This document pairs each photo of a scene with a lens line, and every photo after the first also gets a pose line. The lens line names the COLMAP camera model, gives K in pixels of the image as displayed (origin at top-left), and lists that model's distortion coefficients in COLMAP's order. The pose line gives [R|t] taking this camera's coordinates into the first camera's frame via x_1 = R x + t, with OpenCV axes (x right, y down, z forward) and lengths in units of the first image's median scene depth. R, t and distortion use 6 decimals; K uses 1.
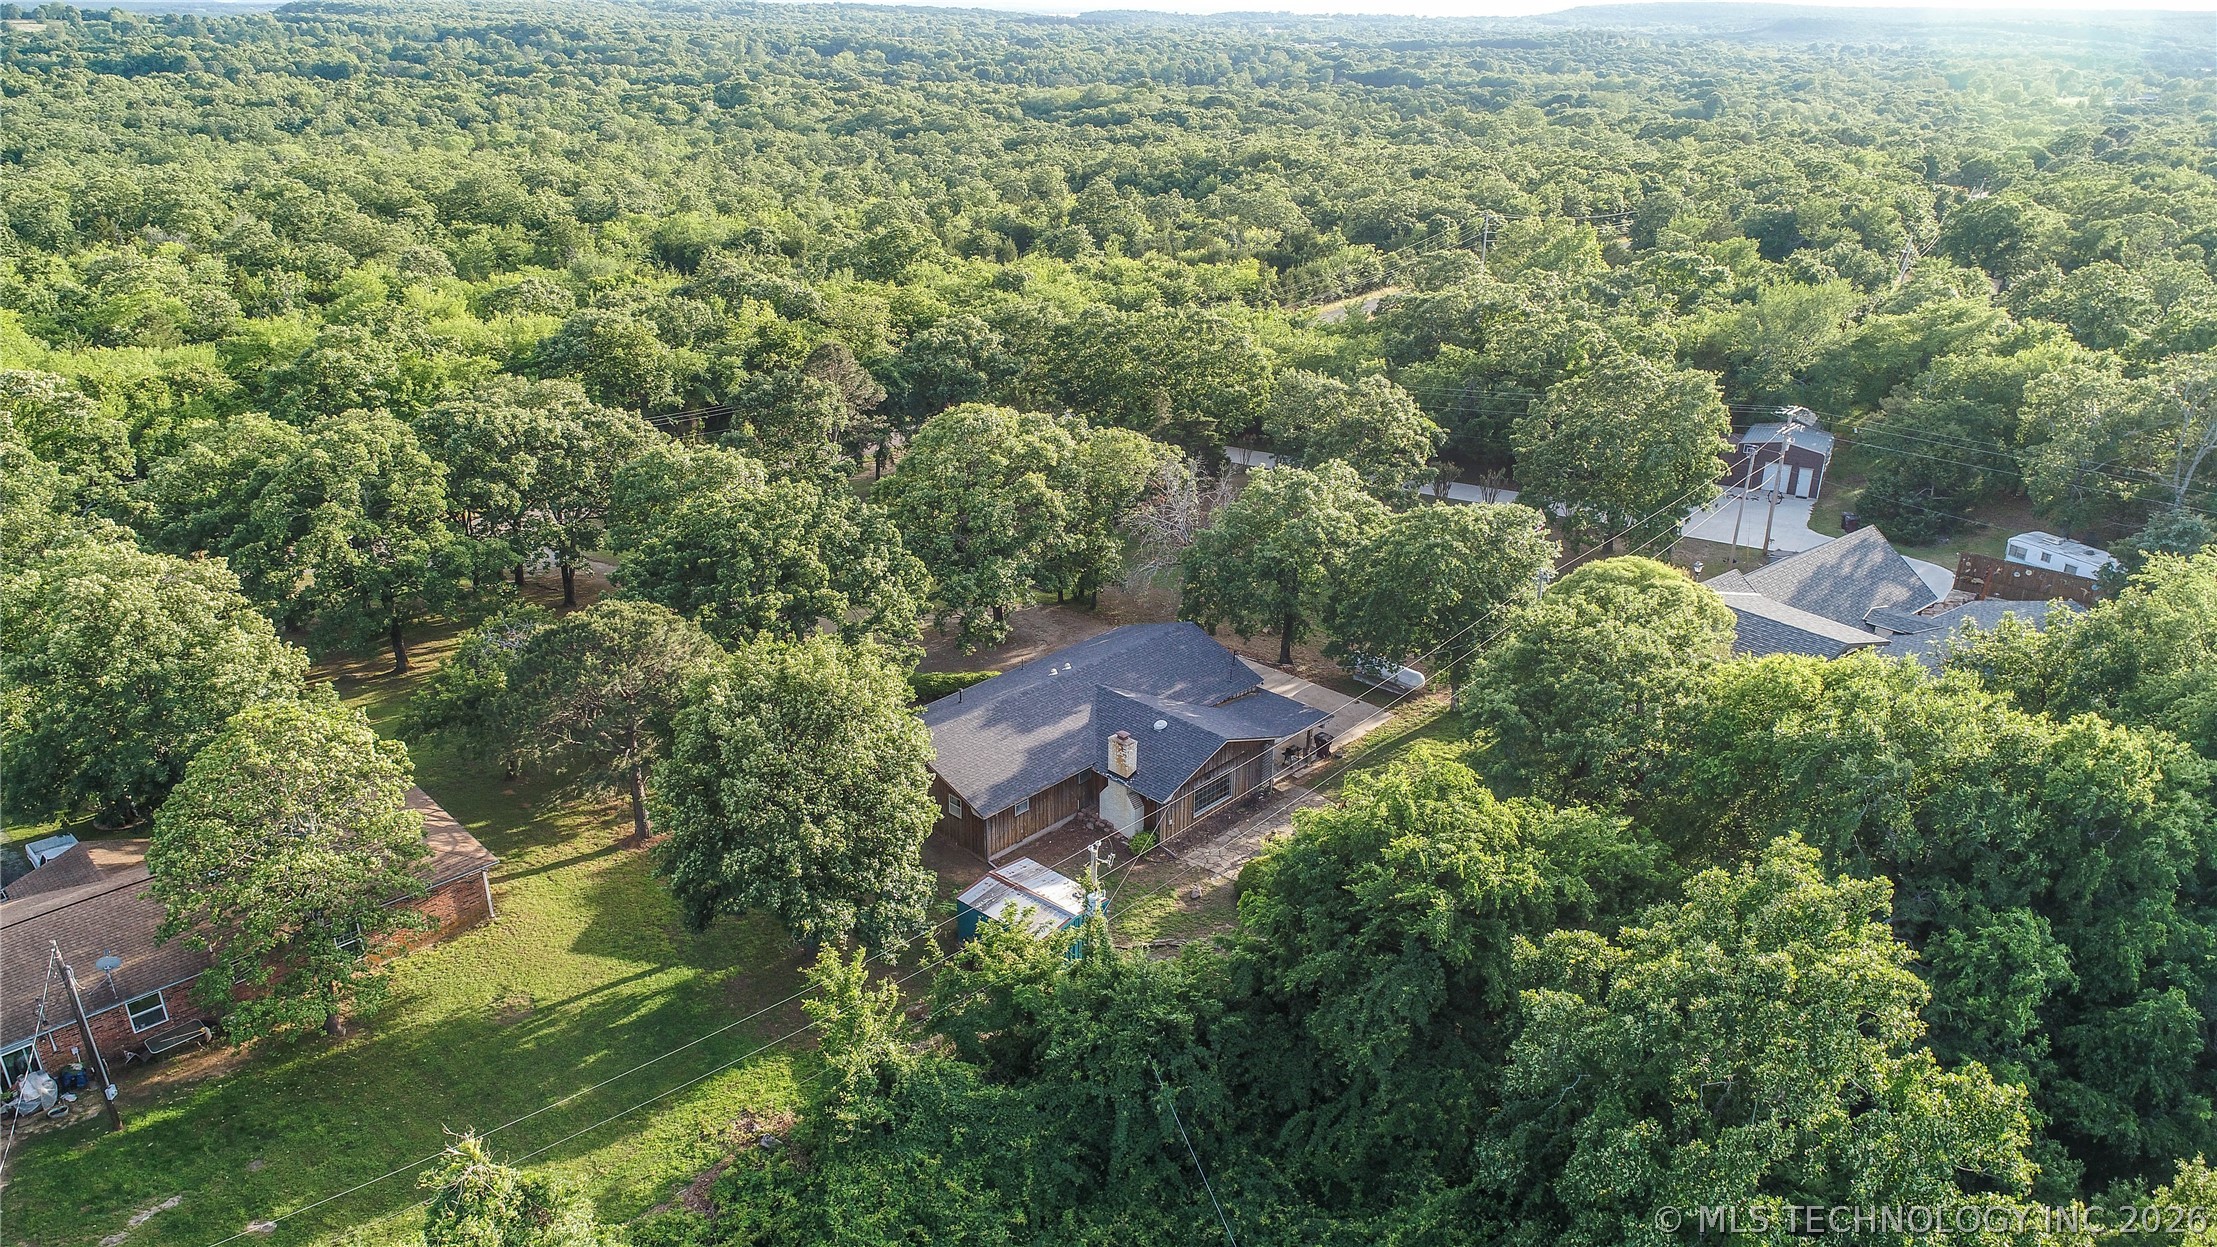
lens RADIAL K [[1480.8, 0, 1120.1], [0, 1480.8, 625.8], [0, 0, 1]] dist [-0.000552, 0.000708]
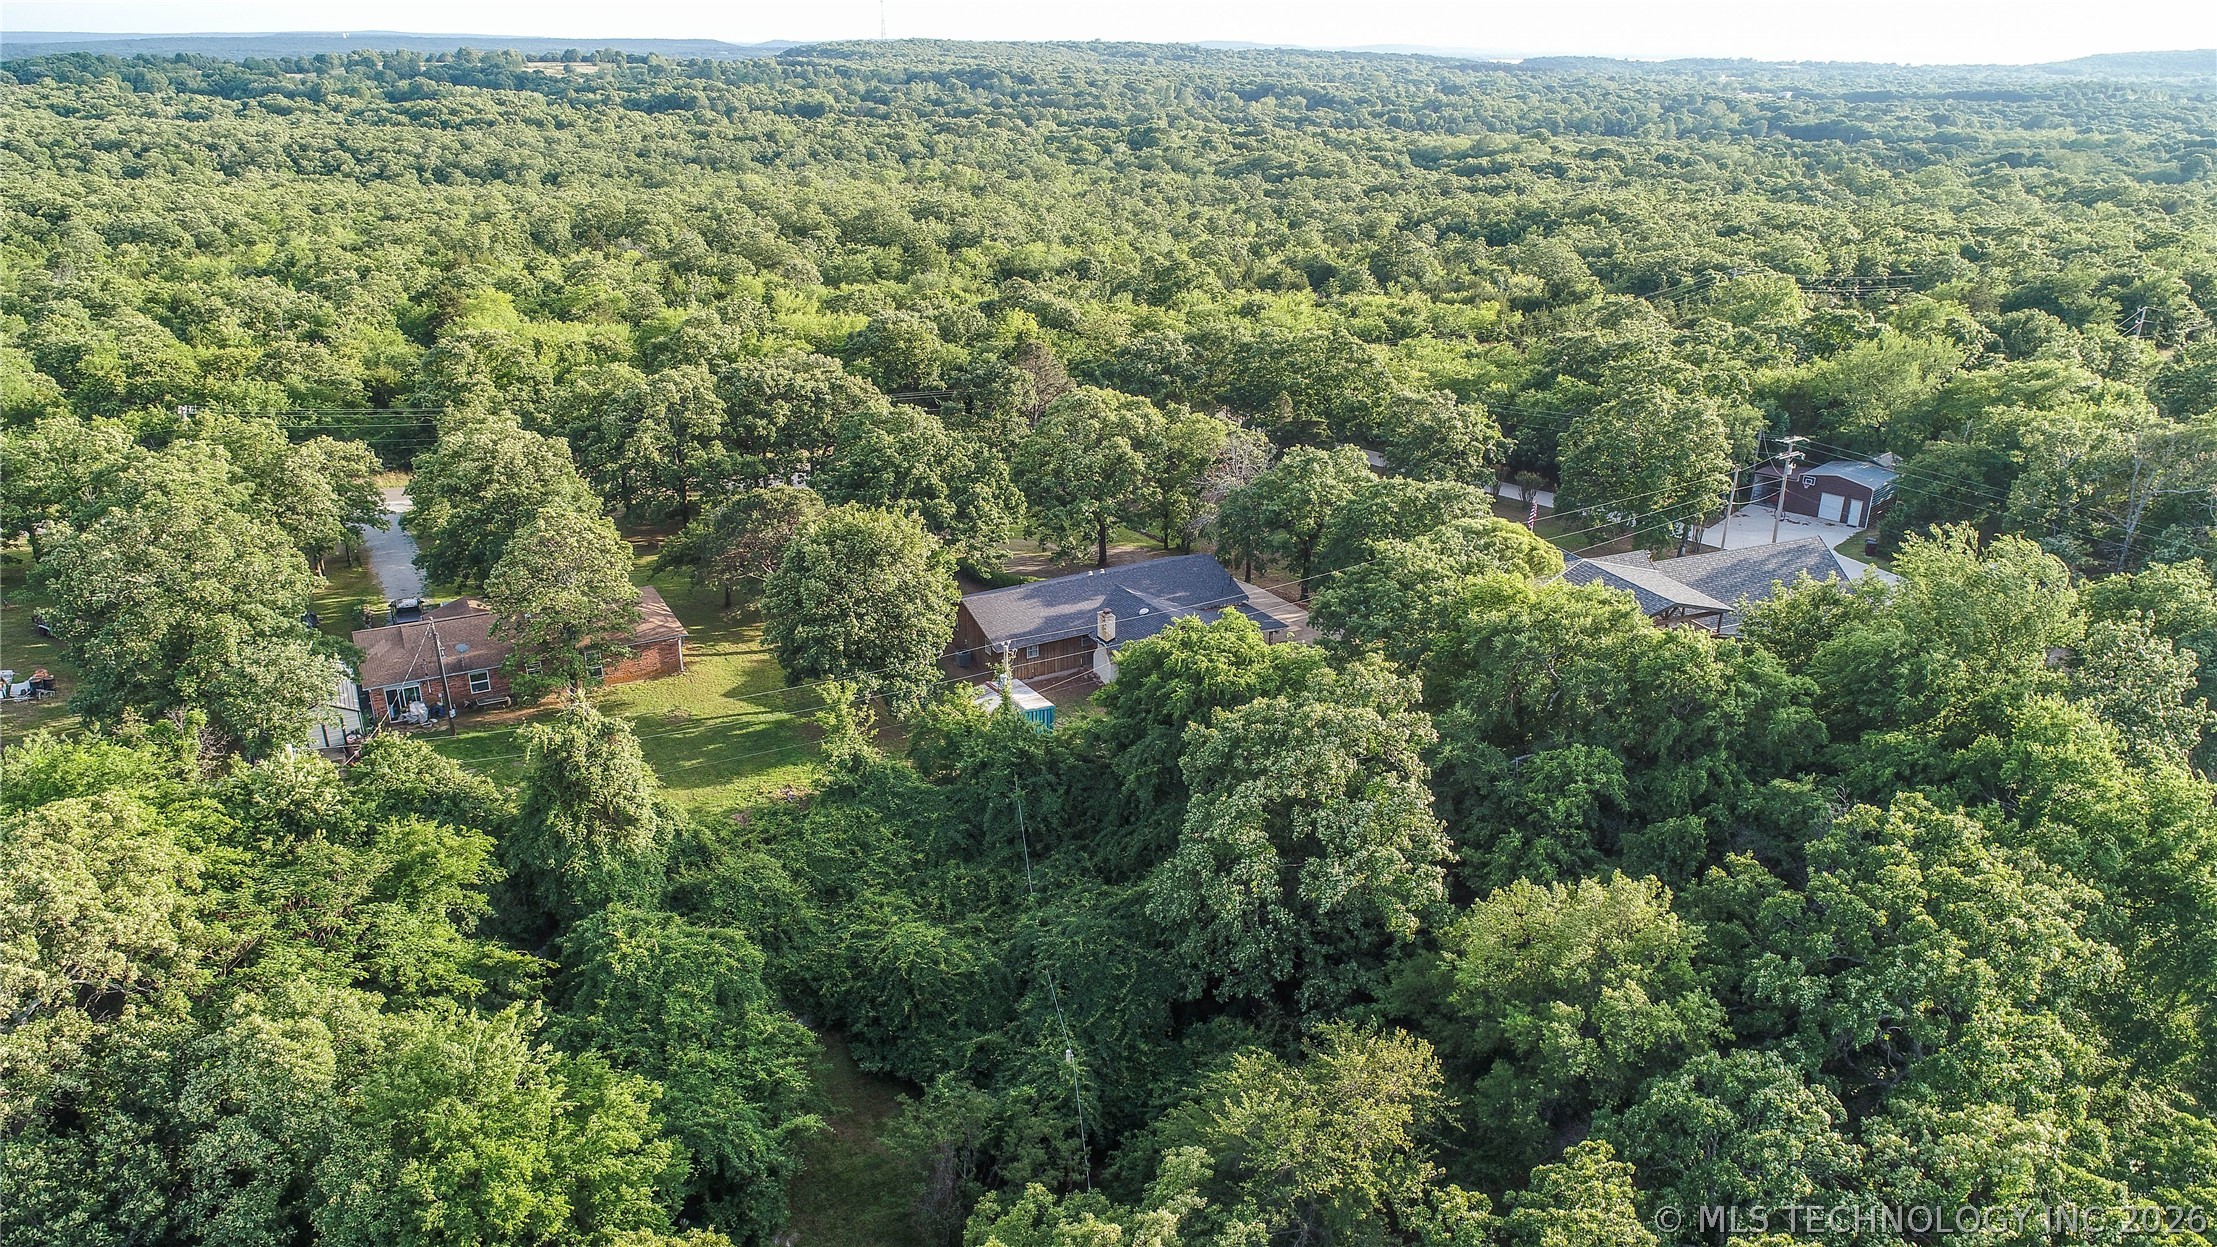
lens RADIAL K [[1480.8, 0, 1120.1], [0, 1480.8, 625.8], [0, 0, 1]] dist [-0.000552, 0.000708]
pose [[0.962065, 0.101160, -0.253372, 0.099428], [-0.107747, 0.994103, -0.012219, 0.027590], [0.250642, 0.039056, 0.967292, -0.097892]]
